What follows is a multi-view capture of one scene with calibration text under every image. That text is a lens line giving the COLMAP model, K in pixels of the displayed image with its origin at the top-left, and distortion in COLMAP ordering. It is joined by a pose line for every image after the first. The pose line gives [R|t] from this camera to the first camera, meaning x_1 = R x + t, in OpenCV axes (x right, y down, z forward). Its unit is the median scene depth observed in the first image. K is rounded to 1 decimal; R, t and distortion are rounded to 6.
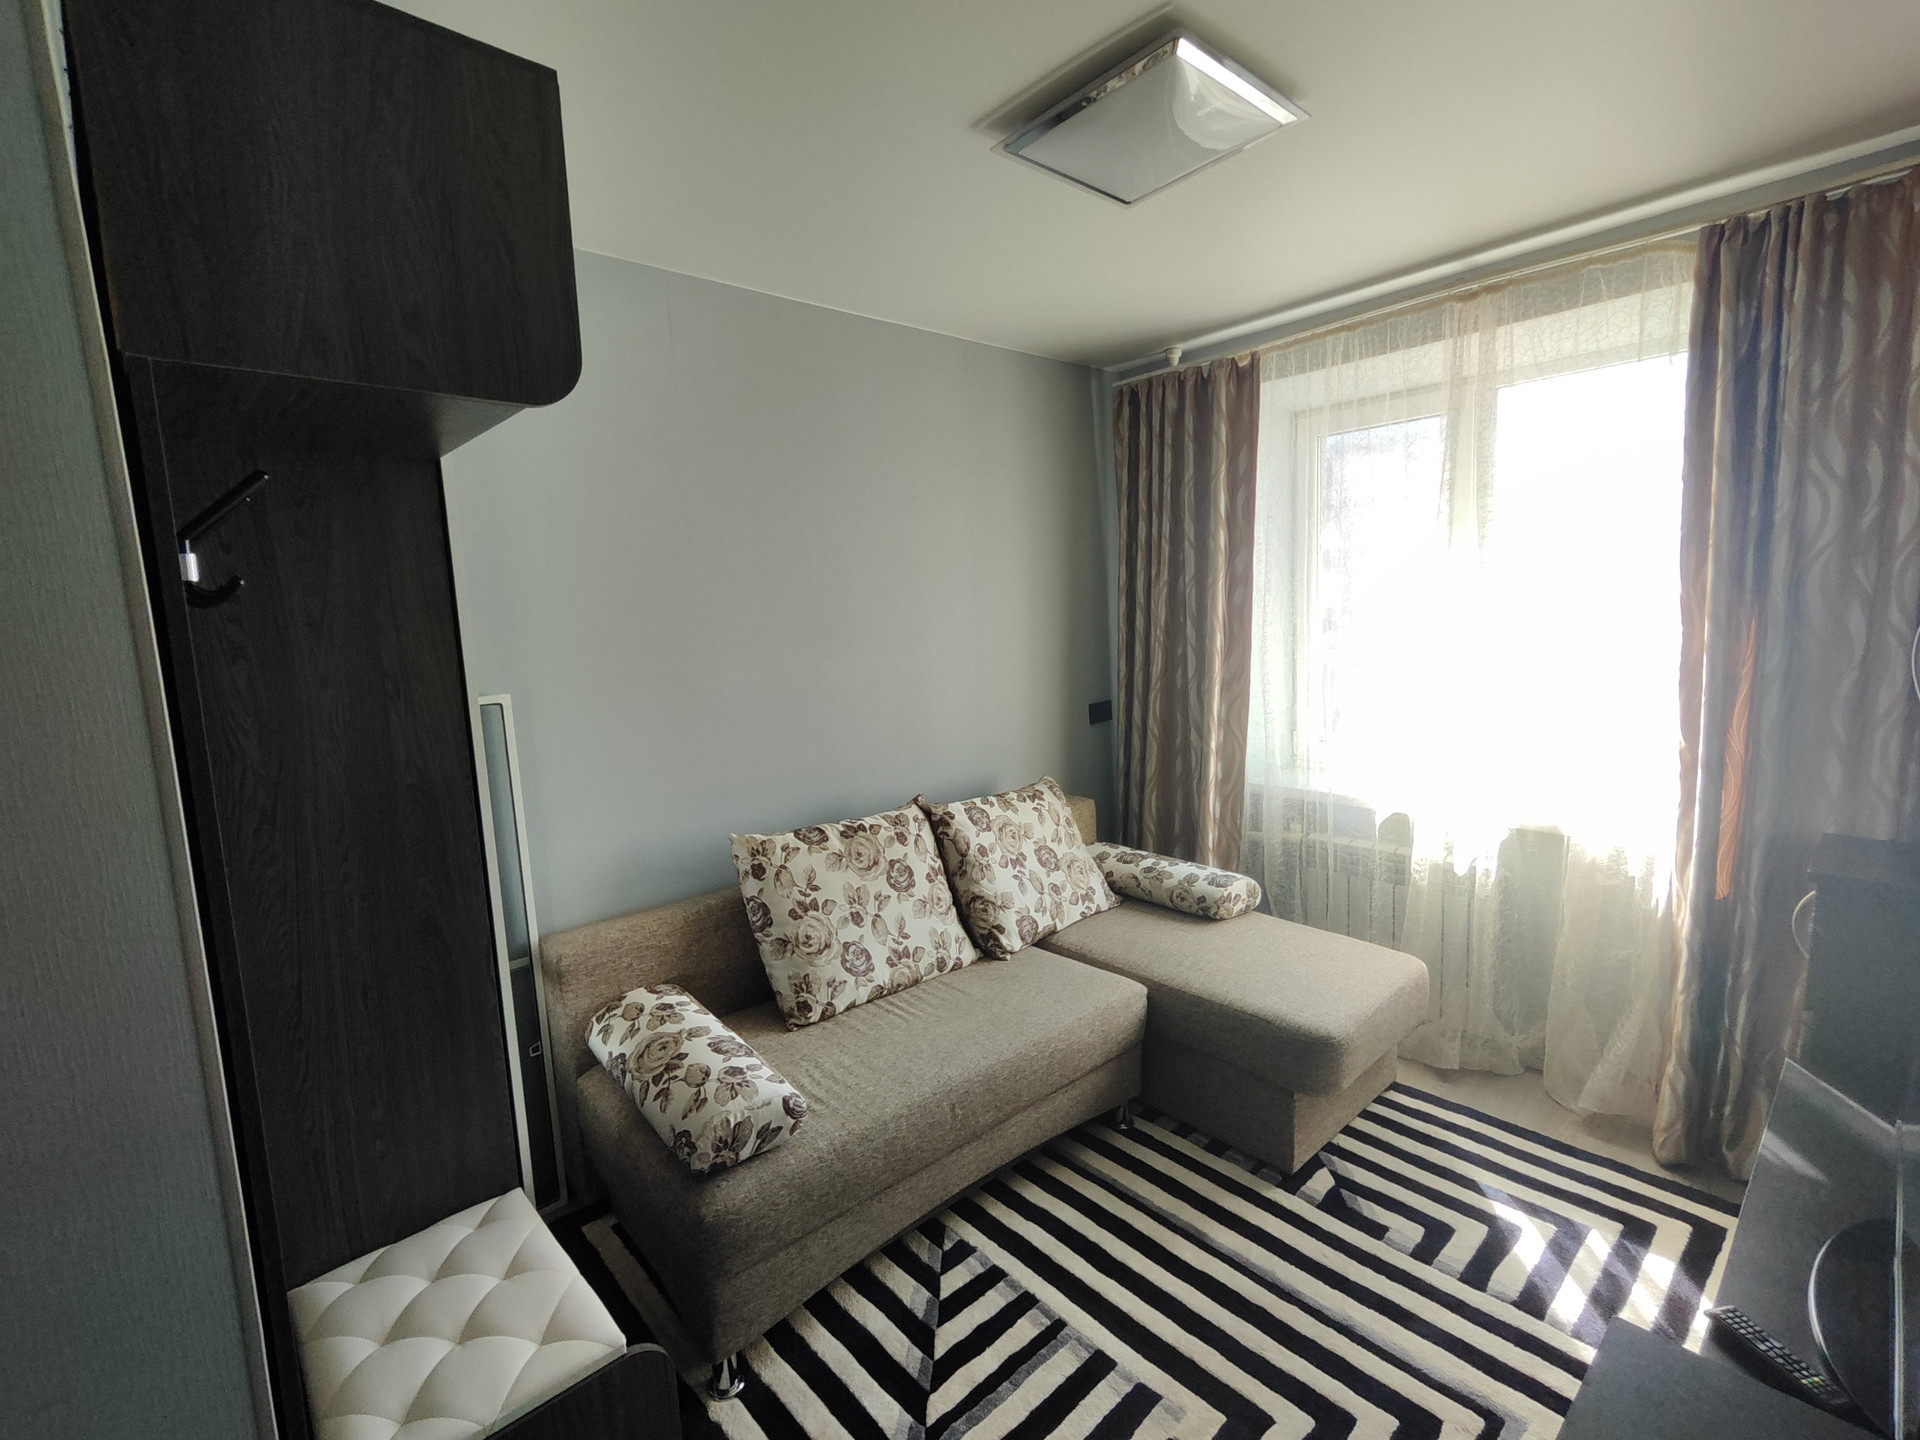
lens RADIAL K [[874.4, 0, 952.0], [0, 874.4, 712.8], [0, 0, 1]] dist [-0.001026, -0.000245]
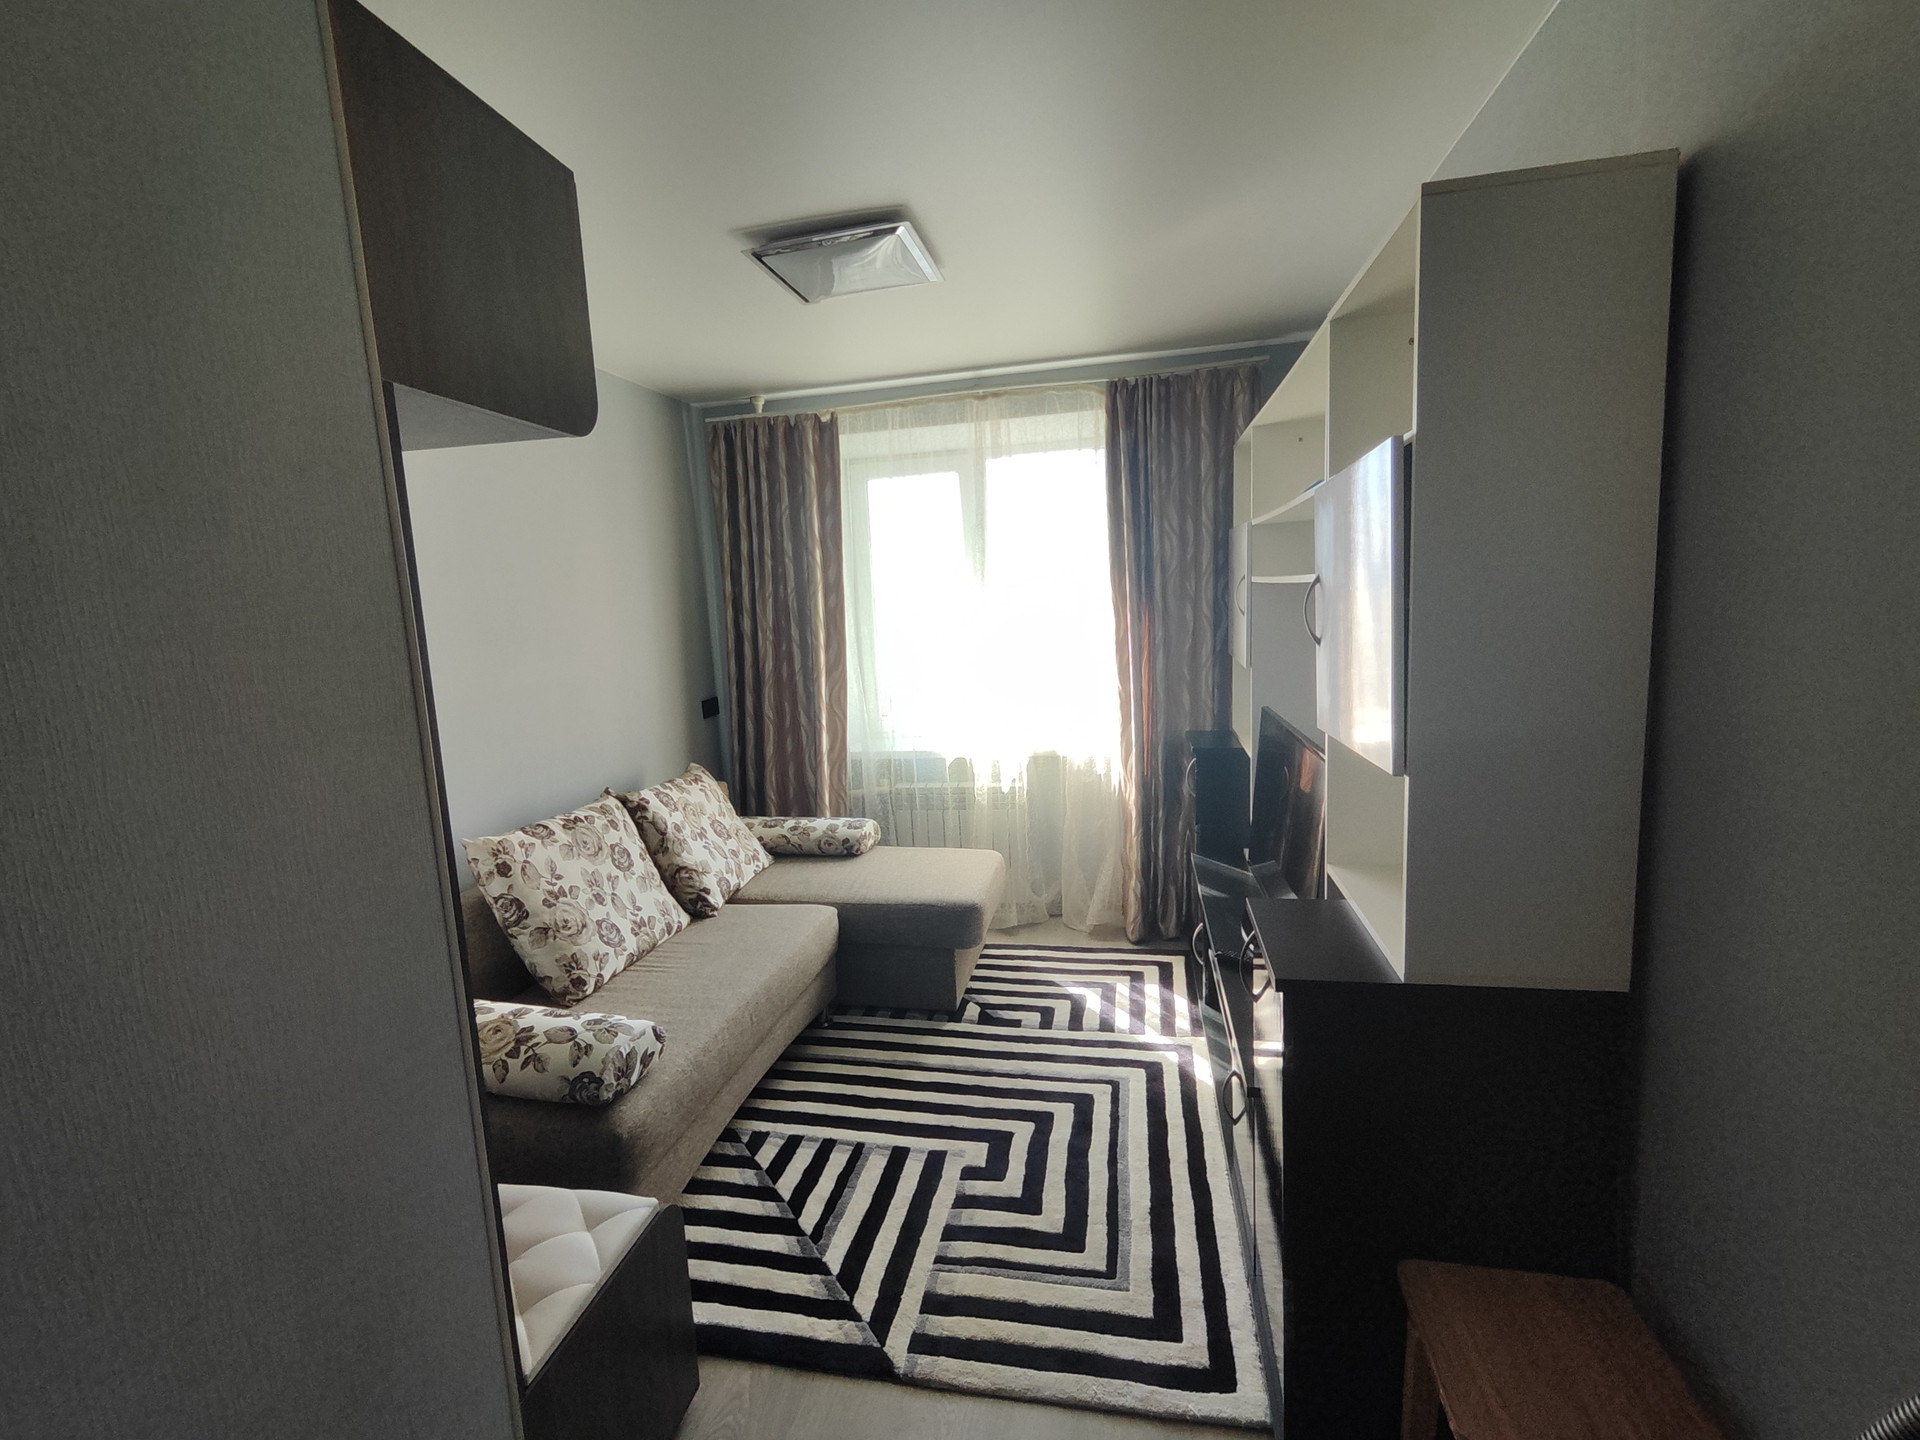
lens RADIAL K [[874.4, 0, 952.0], [0, 874.4, 712.8], [0, 0, 1]] dist [-0.001026, -0.000245]
pose [[0.801689, -0.078915, 0.592510, -0.374773], [0.090437, 0.995849, 0.010271, 0.034168], [-0.590861, 0.045350, 0.805498, -0.135592]]
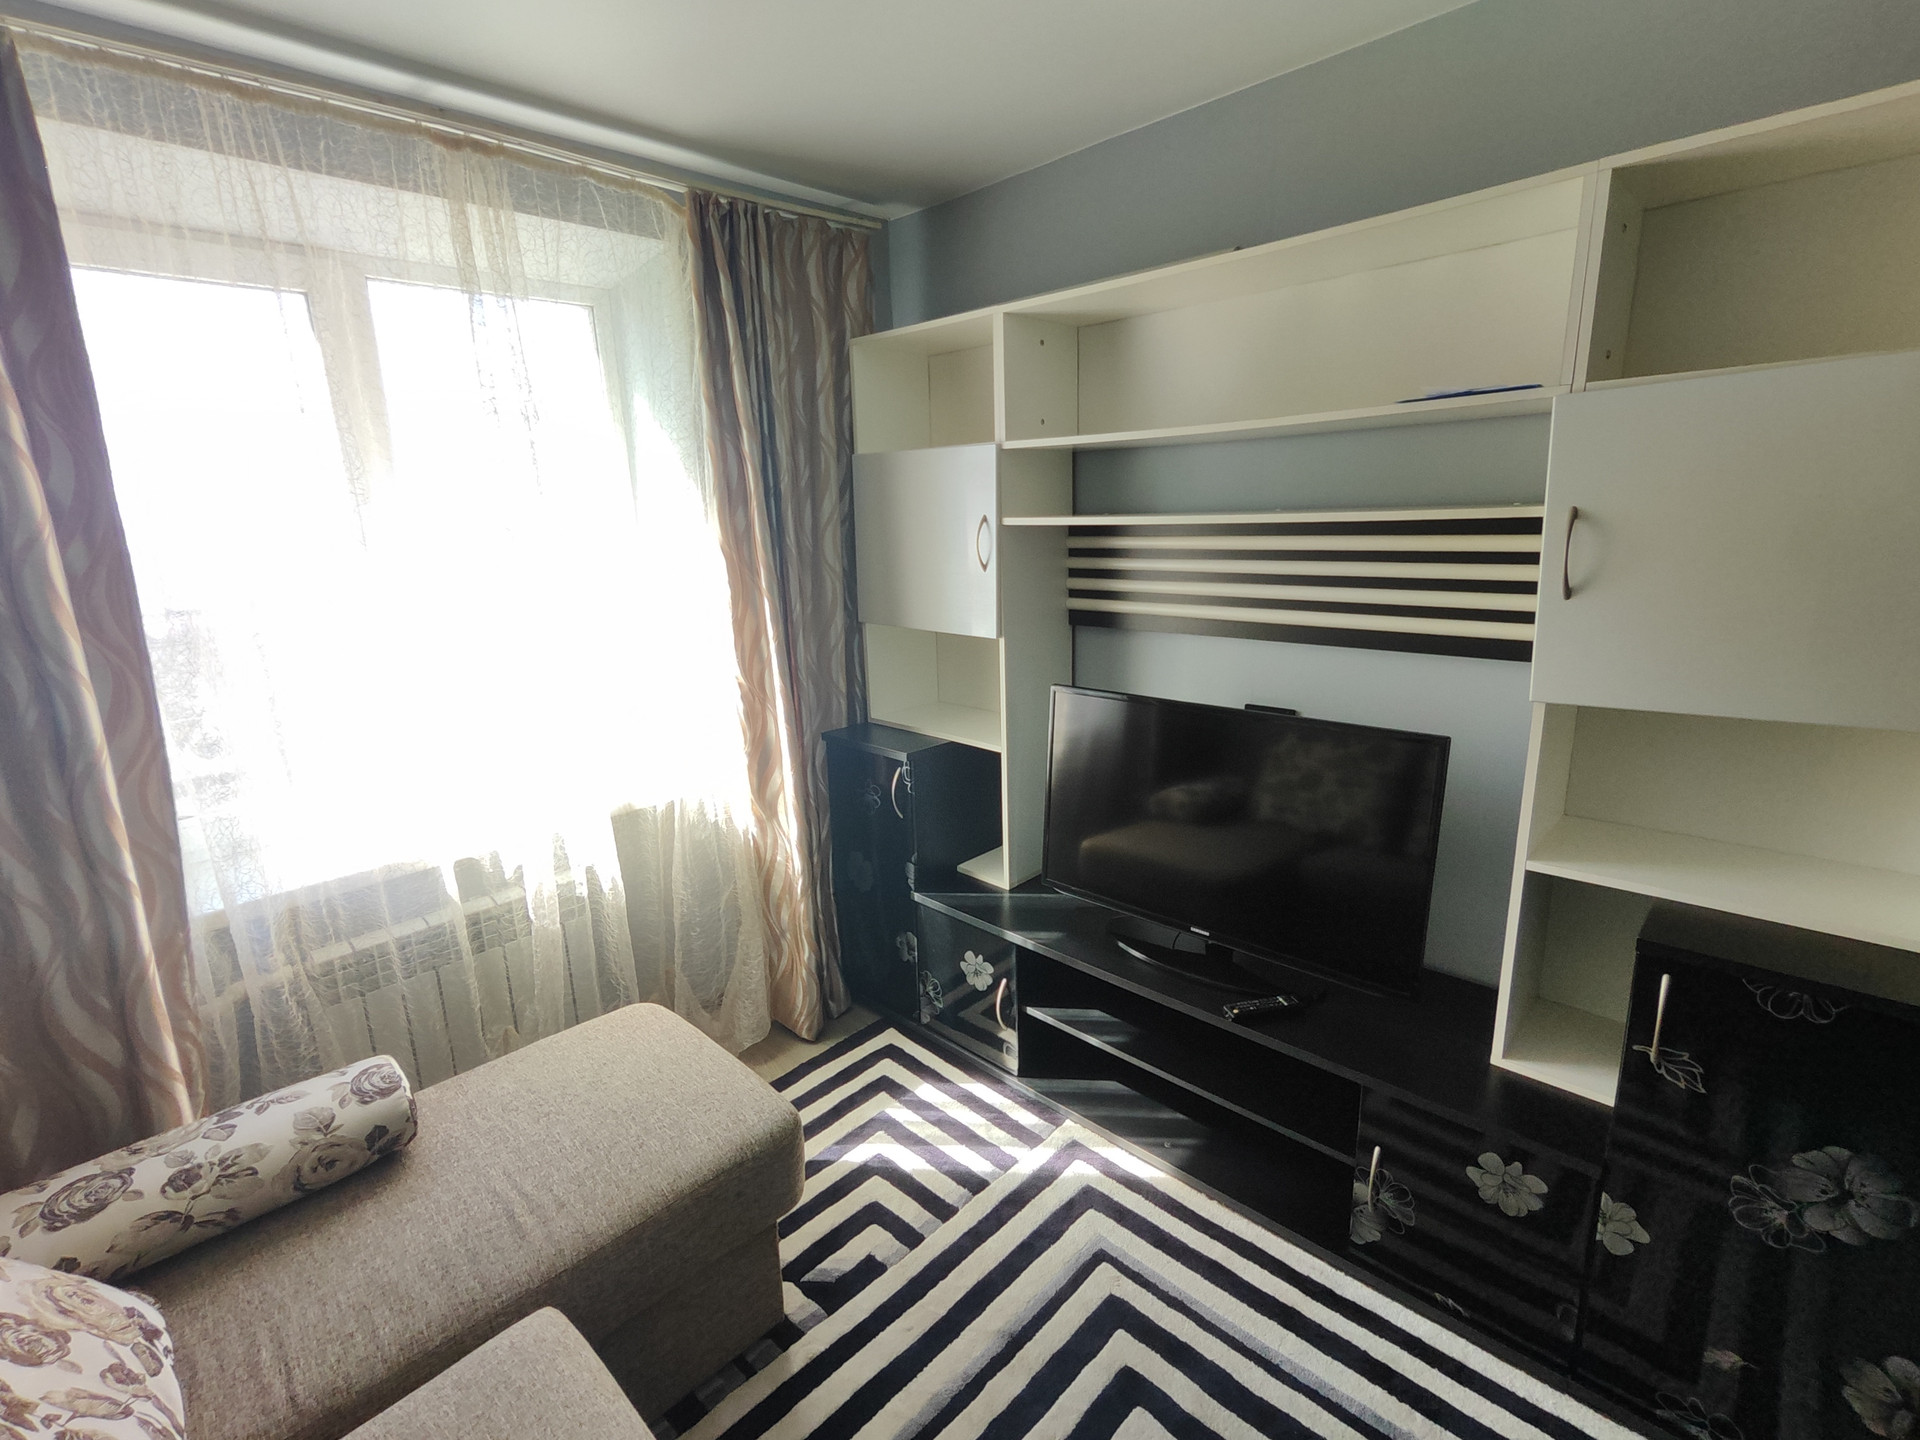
lens RADIAL K [[874.4, 0, 952.0], [0, 874.4, 712.8], [0, 0, 1]] dist [-0.001026, -0.000245]
pose [[-0.065444, -0.181217, 0.981263, -0.243839], [0.160655, 0.968629, 0.189598, -0.091040], [-0.984839, 0.170053, -0.034278, 0.724283]]
